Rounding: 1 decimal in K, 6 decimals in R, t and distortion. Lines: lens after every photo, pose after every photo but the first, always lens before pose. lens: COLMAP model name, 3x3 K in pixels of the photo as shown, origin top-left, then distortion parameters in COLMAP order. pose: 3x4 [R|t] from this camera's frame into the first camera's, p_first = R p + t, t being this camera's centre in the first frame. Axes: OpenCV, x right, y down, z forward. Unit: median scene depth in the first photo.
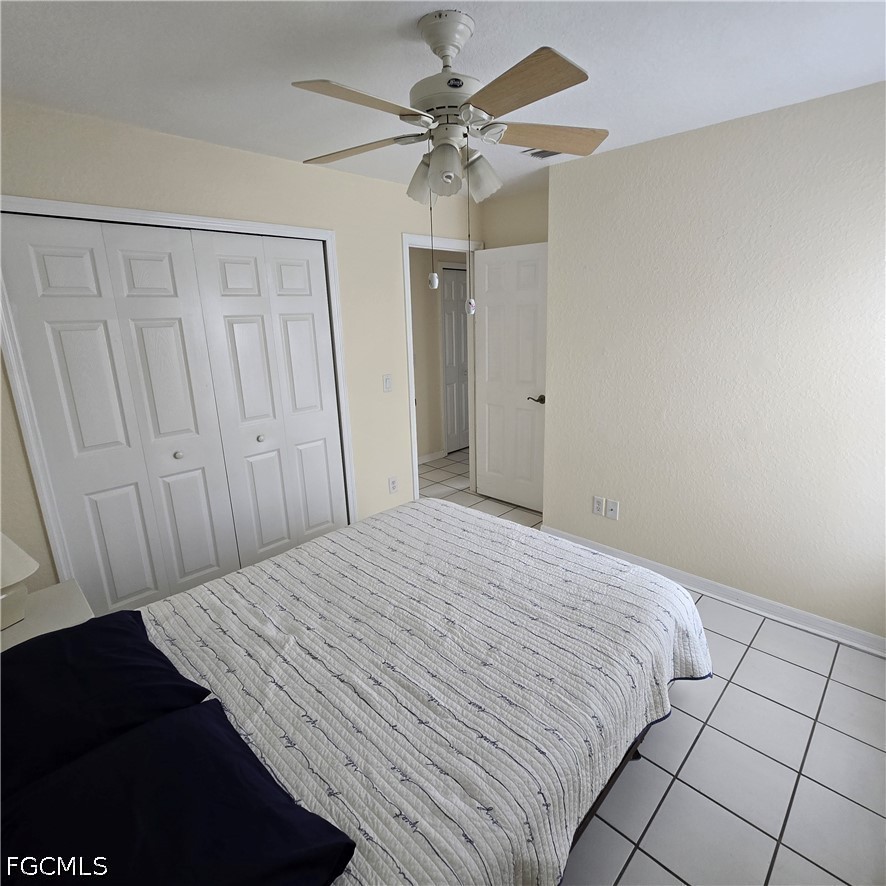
lens RADIAL K [[487.3, 0, 449.7], [0, 487.3, 449.9], [0, 0, 1]] dist [-0.001630, 0.000914]
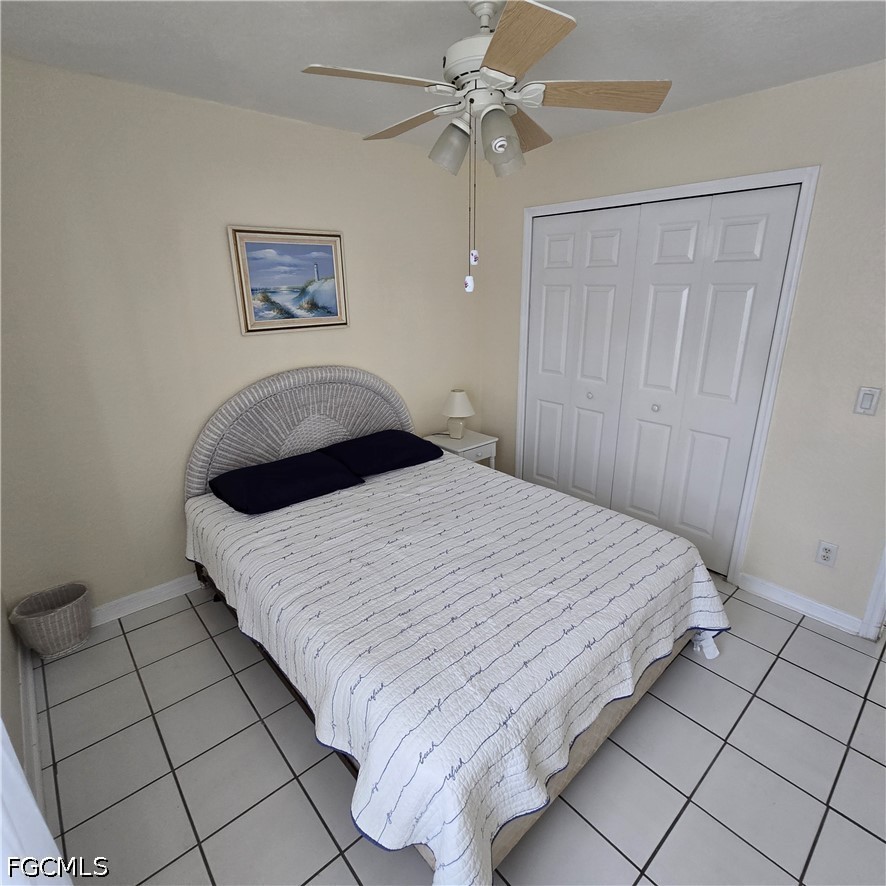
lens RADIAL K [[487.3, 0, 451.3], [0, 487.3, 442.2], [0, 0, 1]] dist [-0.001630, 0.000914]
pose [[-0.074033, 0.338866, -0.937917, 0.863270], [-0.266910, 0.899454, 0.346038, -0.275367], [0.960874, 0.275958, 0.023858, 0.830334]]
